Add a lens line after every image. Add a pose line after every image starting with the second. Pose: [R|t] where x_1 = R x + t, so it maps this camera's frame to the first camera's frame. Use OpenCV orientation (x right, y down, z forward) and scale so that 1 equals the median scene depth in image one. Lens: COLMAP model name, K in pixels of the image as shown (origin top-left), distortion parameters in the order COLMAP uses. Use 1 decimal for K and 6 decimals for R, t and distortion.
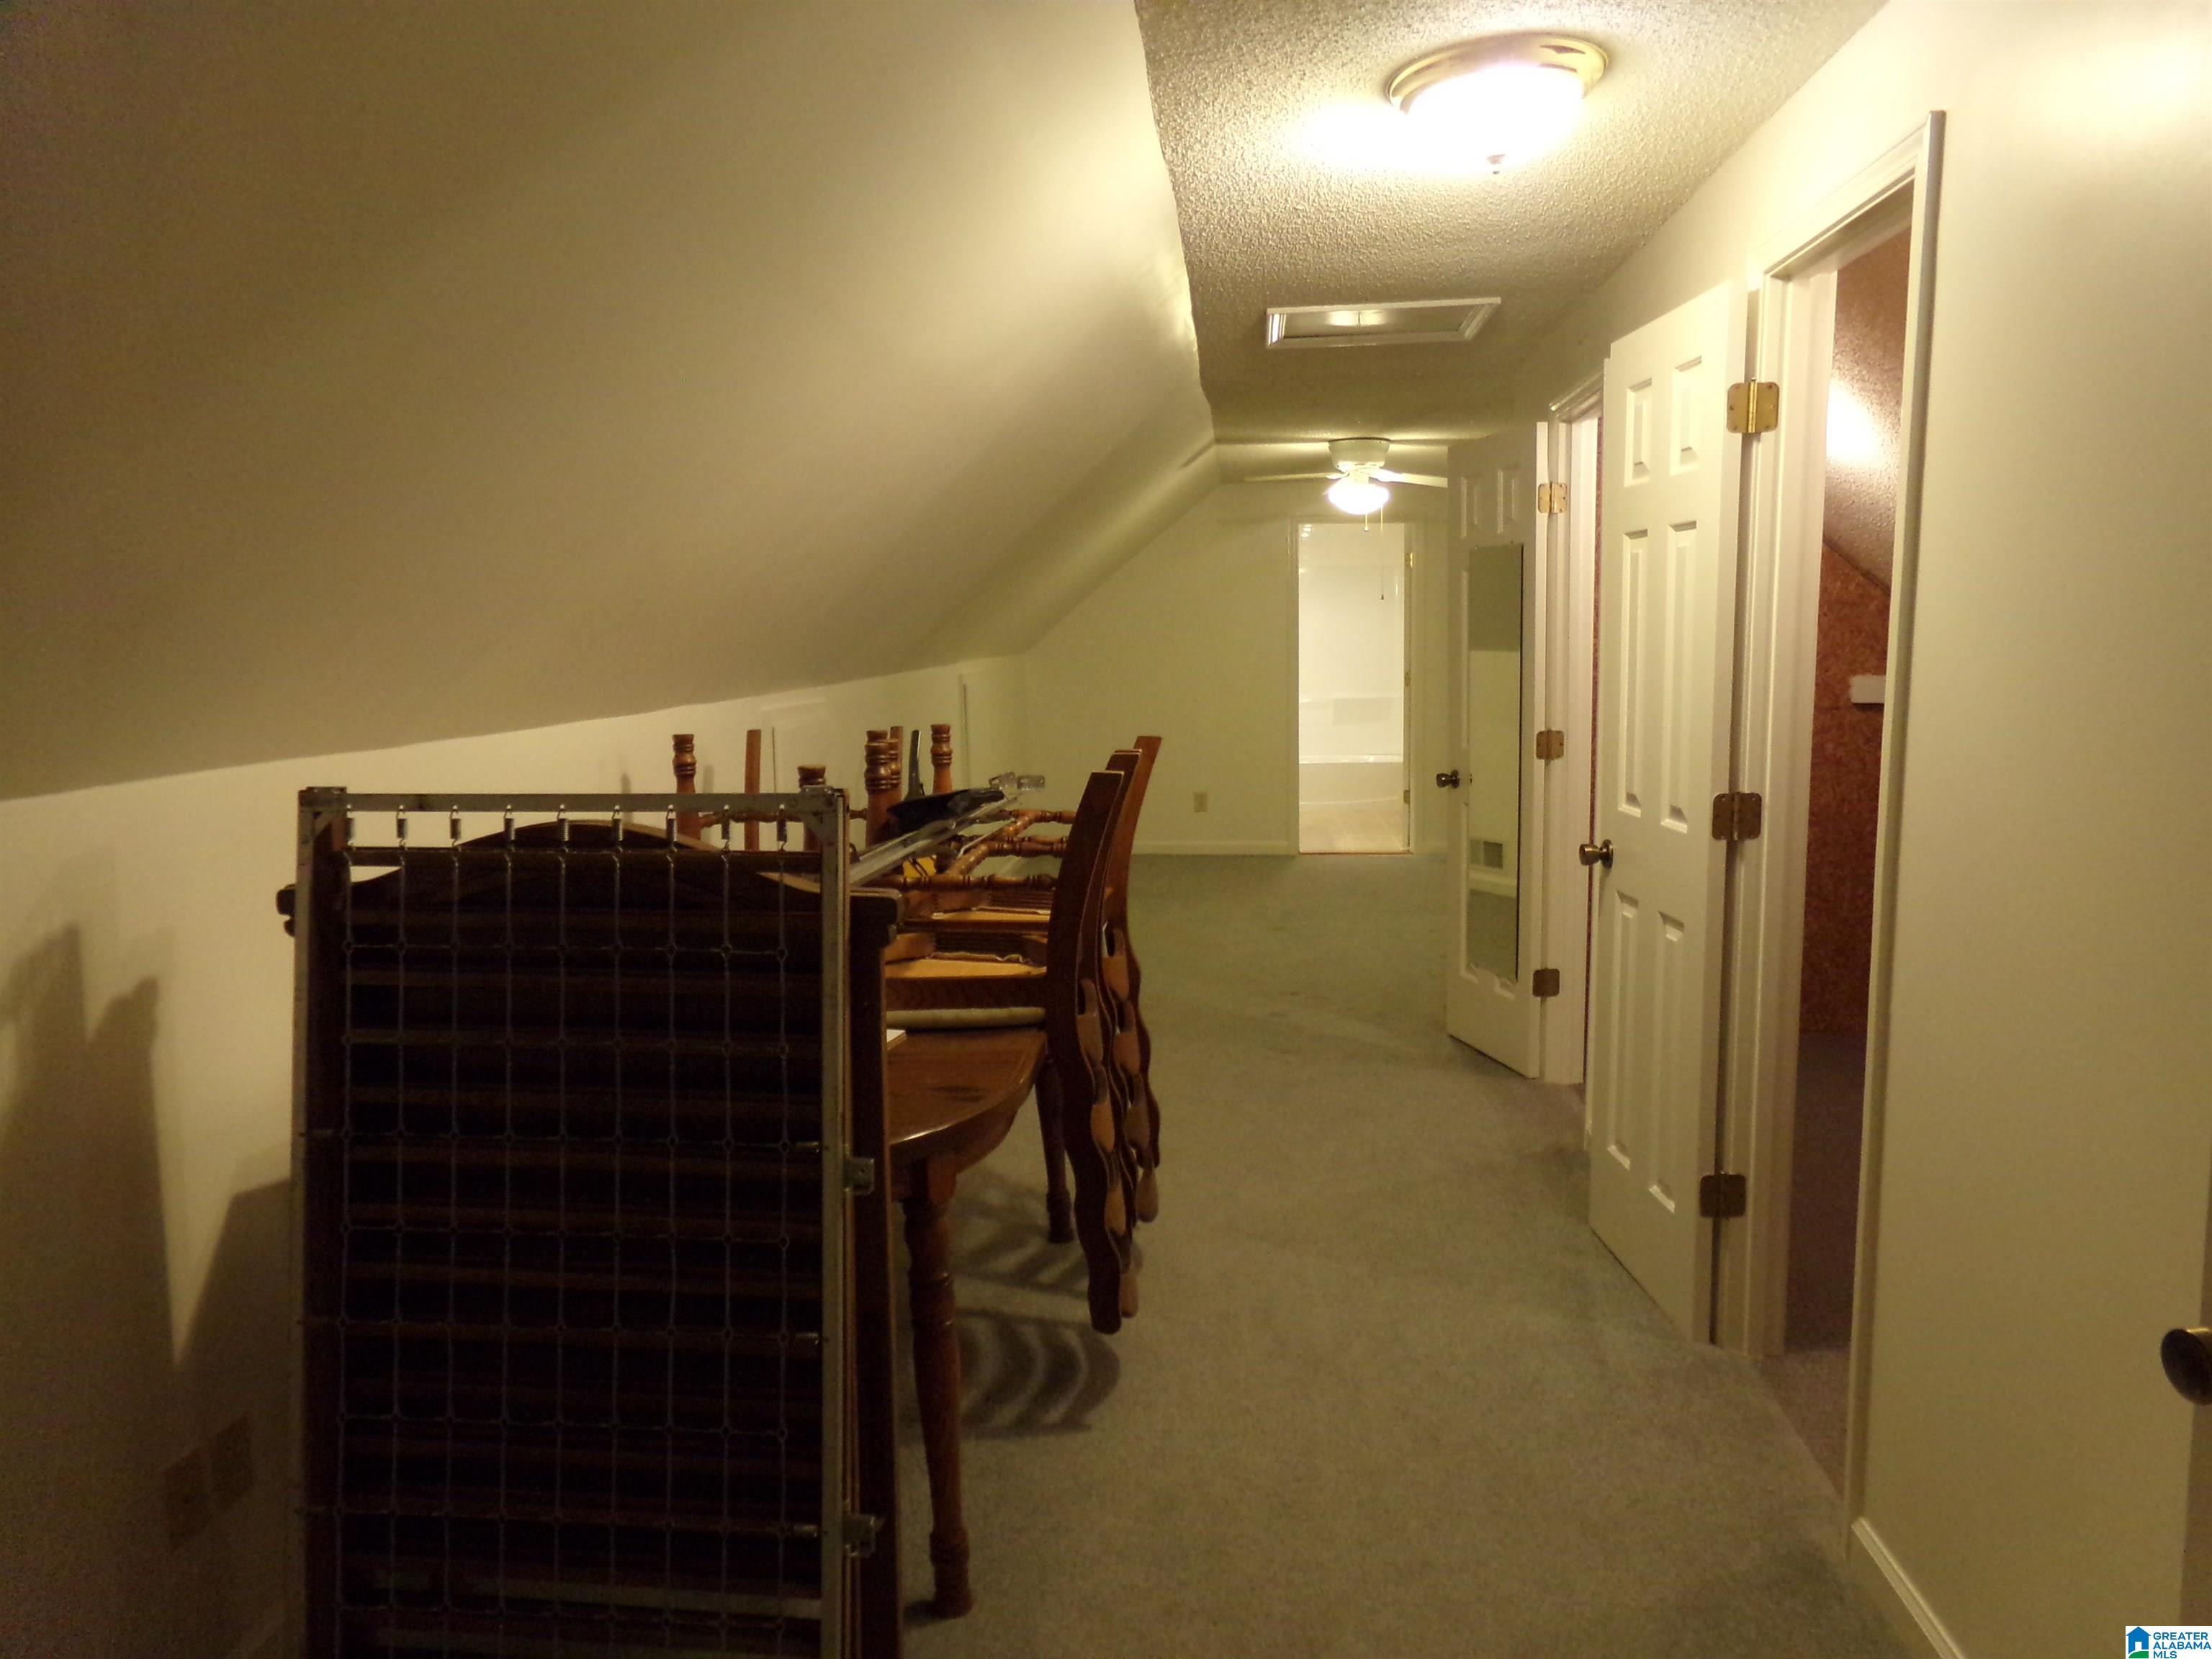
lens RADIAL K [[1521.5, 0, 1106.0], [0, 1521.5, 829.5], [0, 0, 1]] dist [-0.098728, 0.200379]
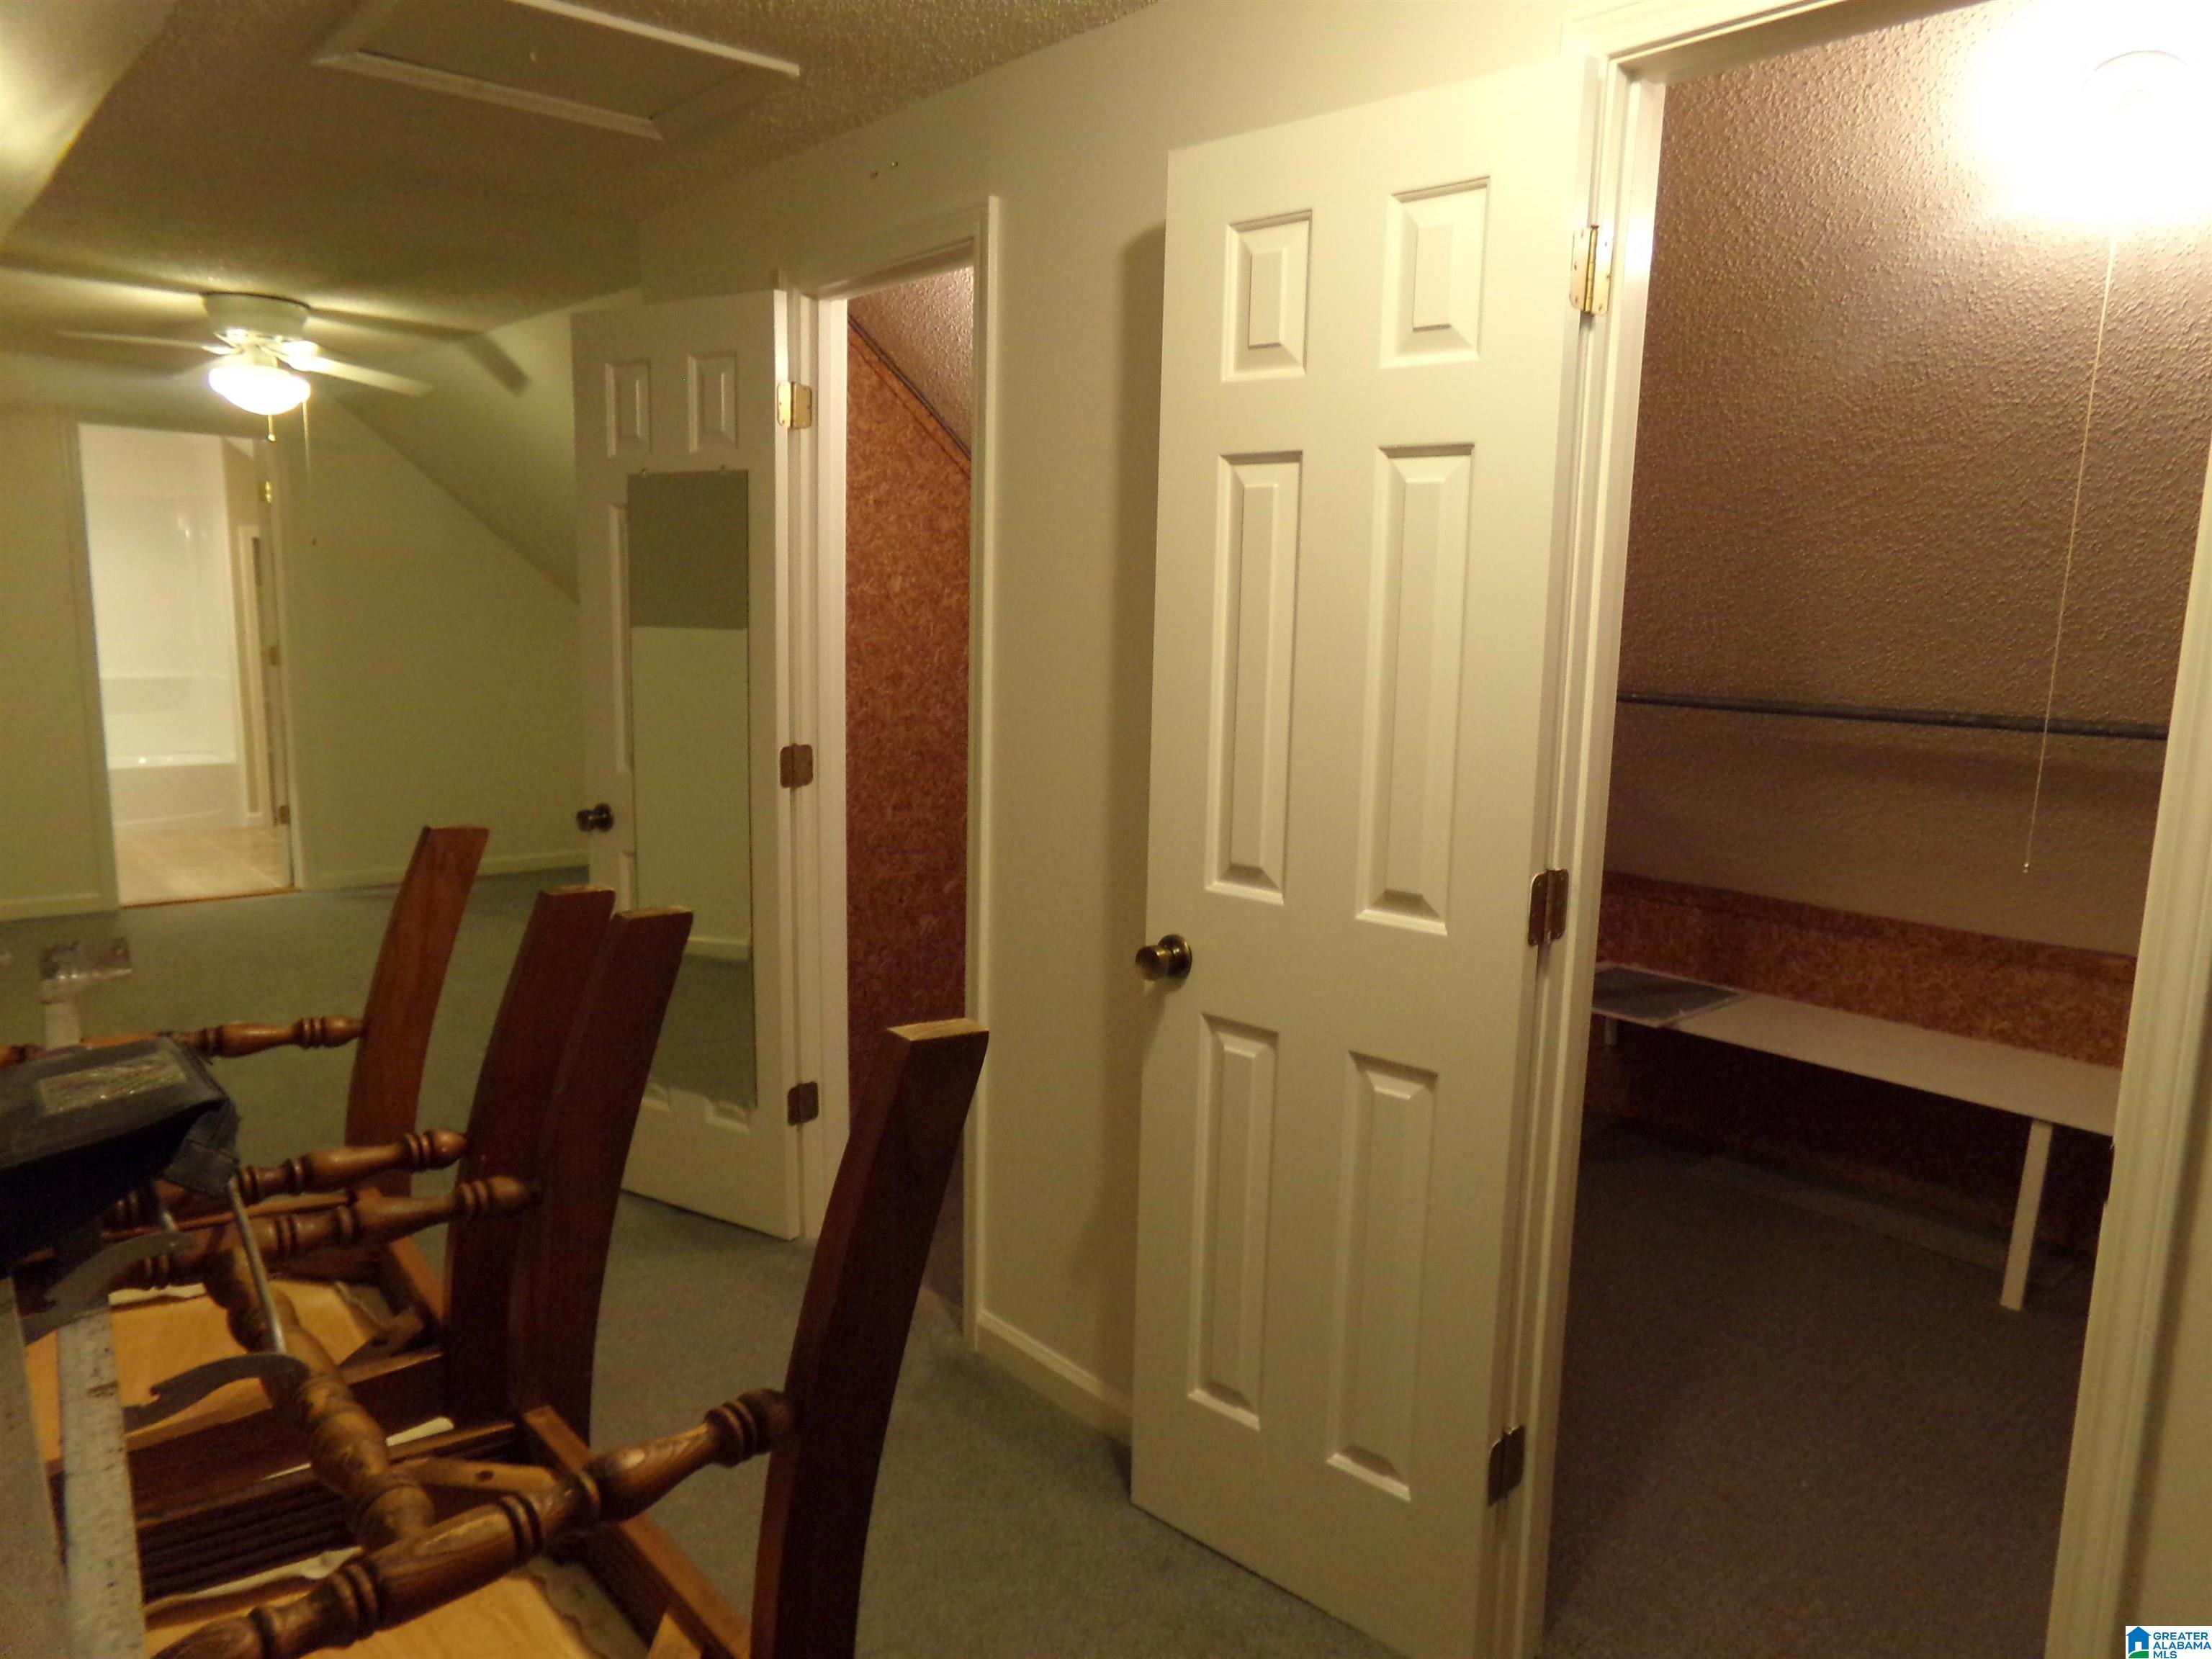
lens RADIAL K [[1514.4, 0, 1110.0], [0, 1514.4, 836.1], [0, 0, 1]] dist [-0.028501, 0.039760]
pose [[0.689412, -0.080360, 0.719898, -0.107643], [0.061243, 0.996735, 0.052612, -0.051094], [-0.721776, 0.007817, 0.692083, 0.407174]]
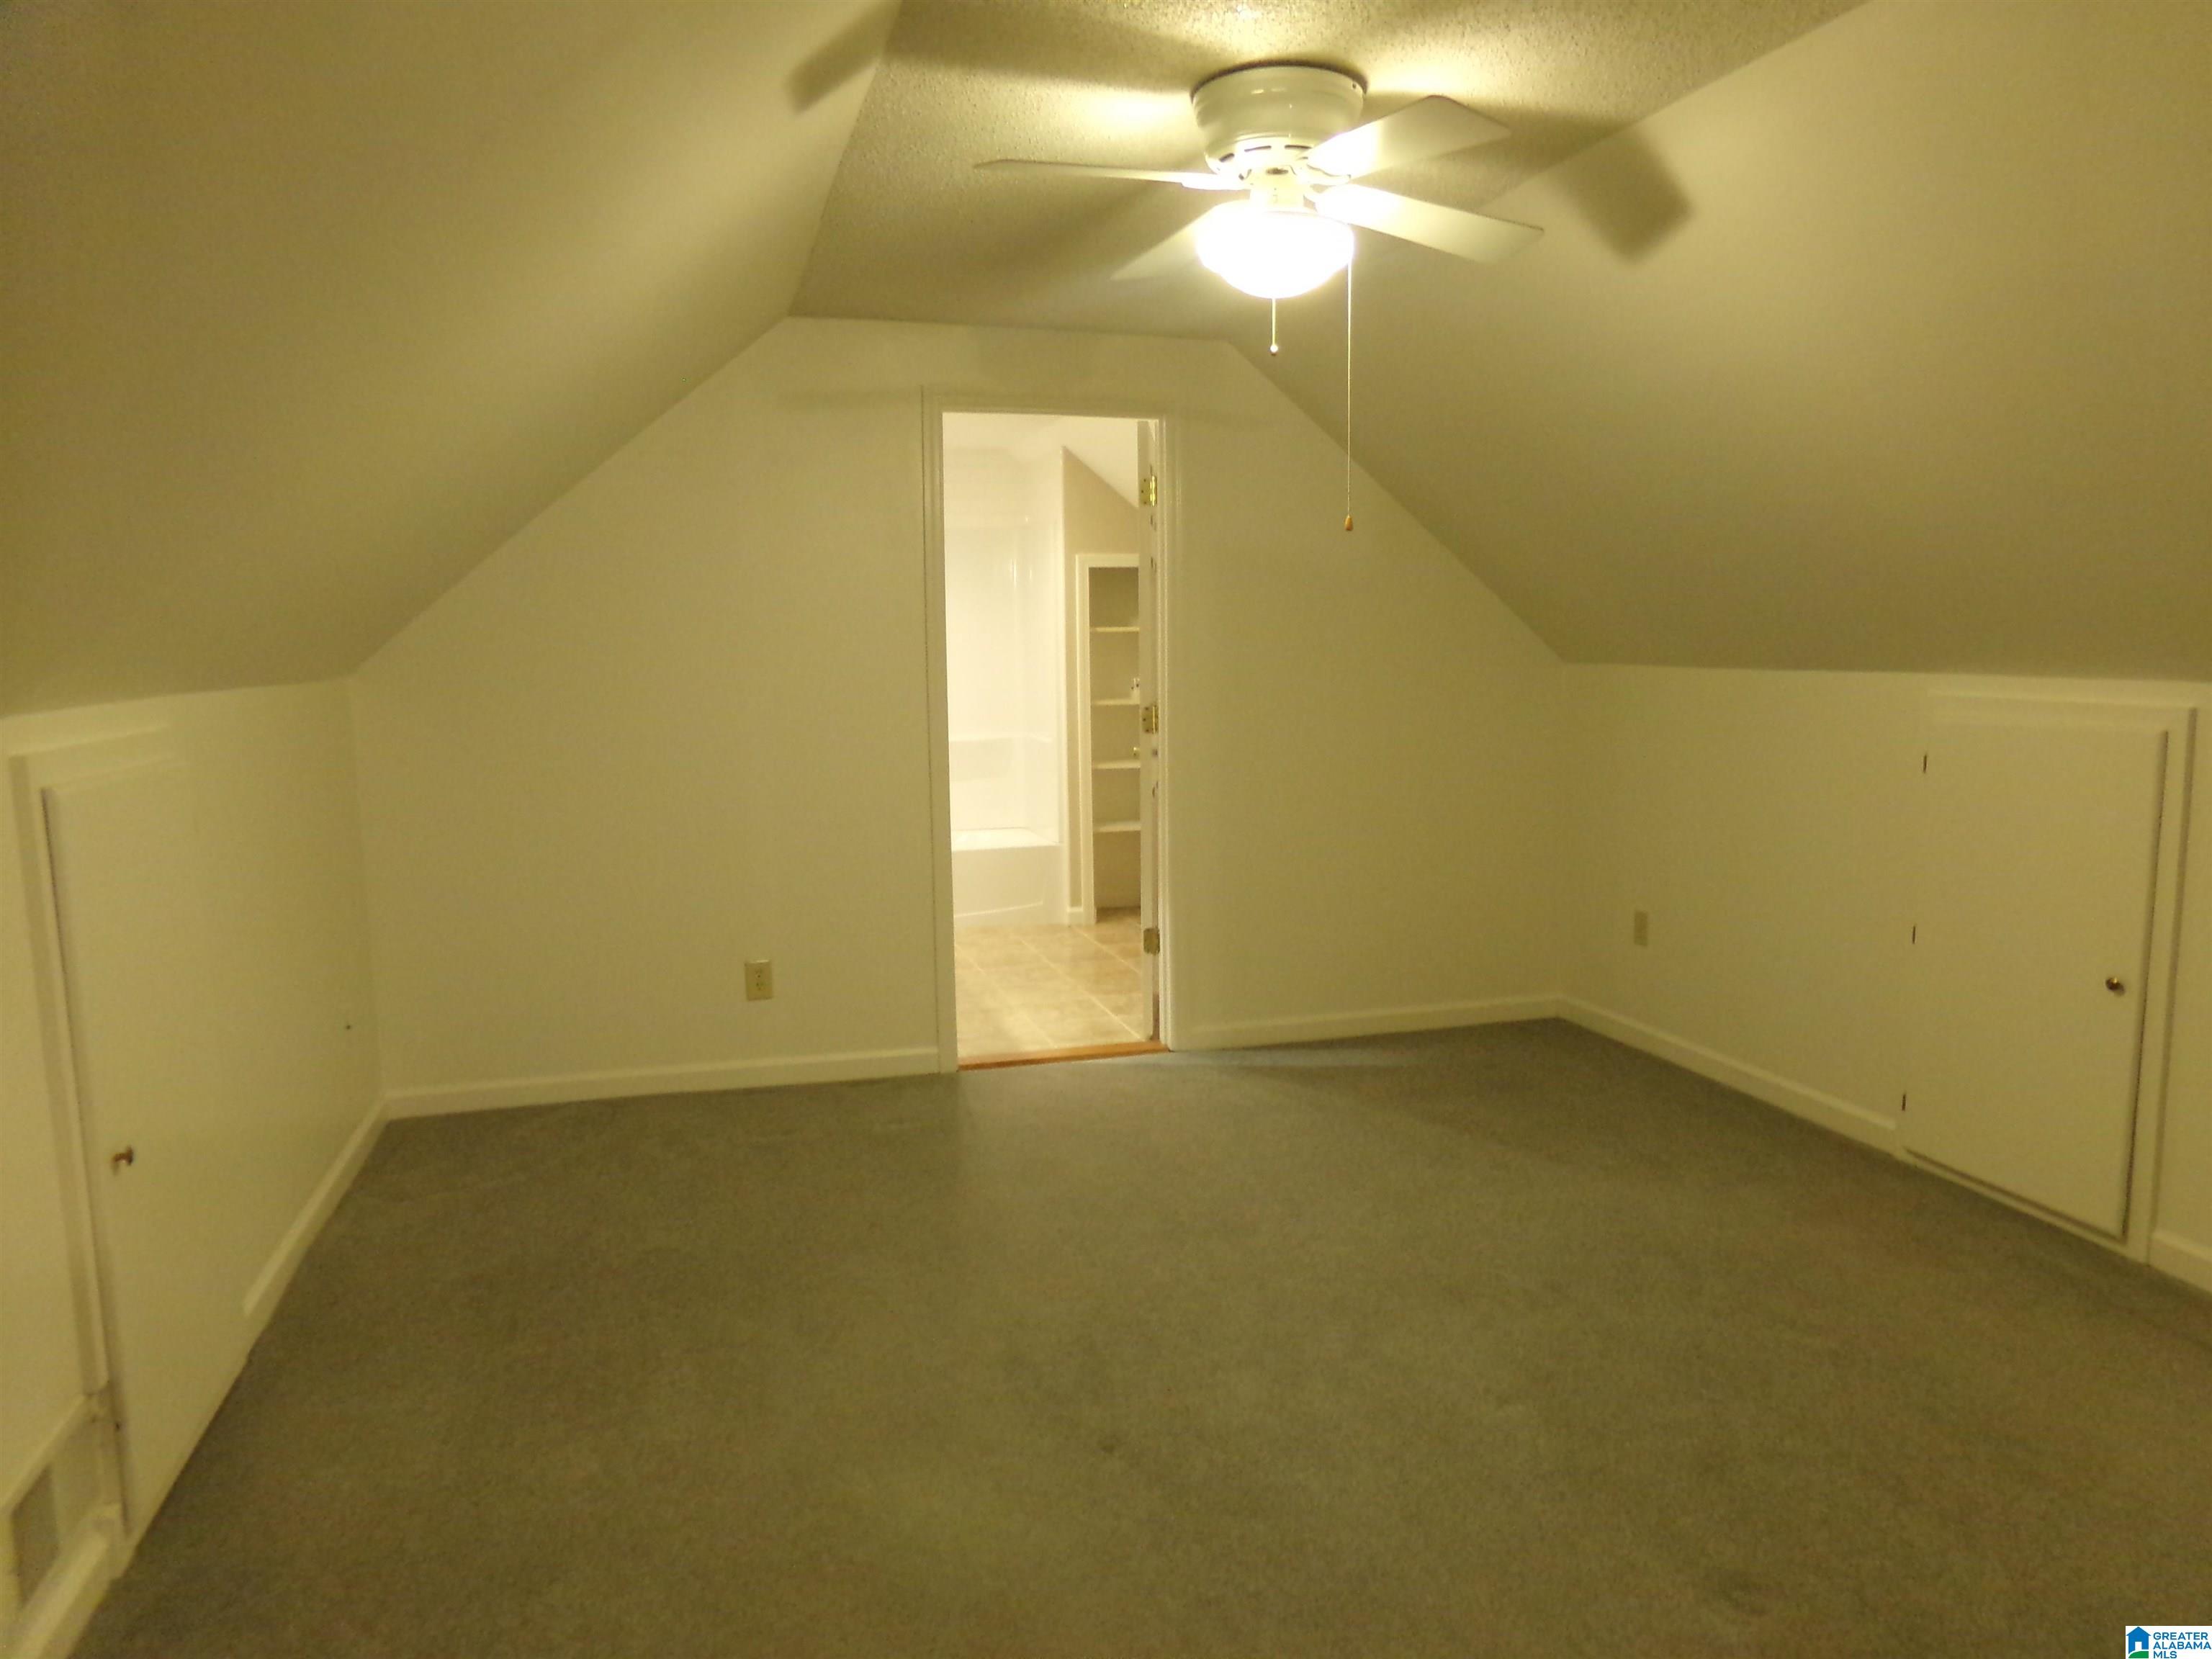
lens RADIAL K [[1514.4, 0, 1110.0], [0, 1514.4, 836.1], [0, 0, 1]] dist [-0.028501, 0.039760]
pose [[0.931197, -0.034495, 0.362882, -0.014234], [0.036875, 0.999320, 0.000369, -0.119718], [-0.362648, 0.013038, 0.931835, 1.027966]]
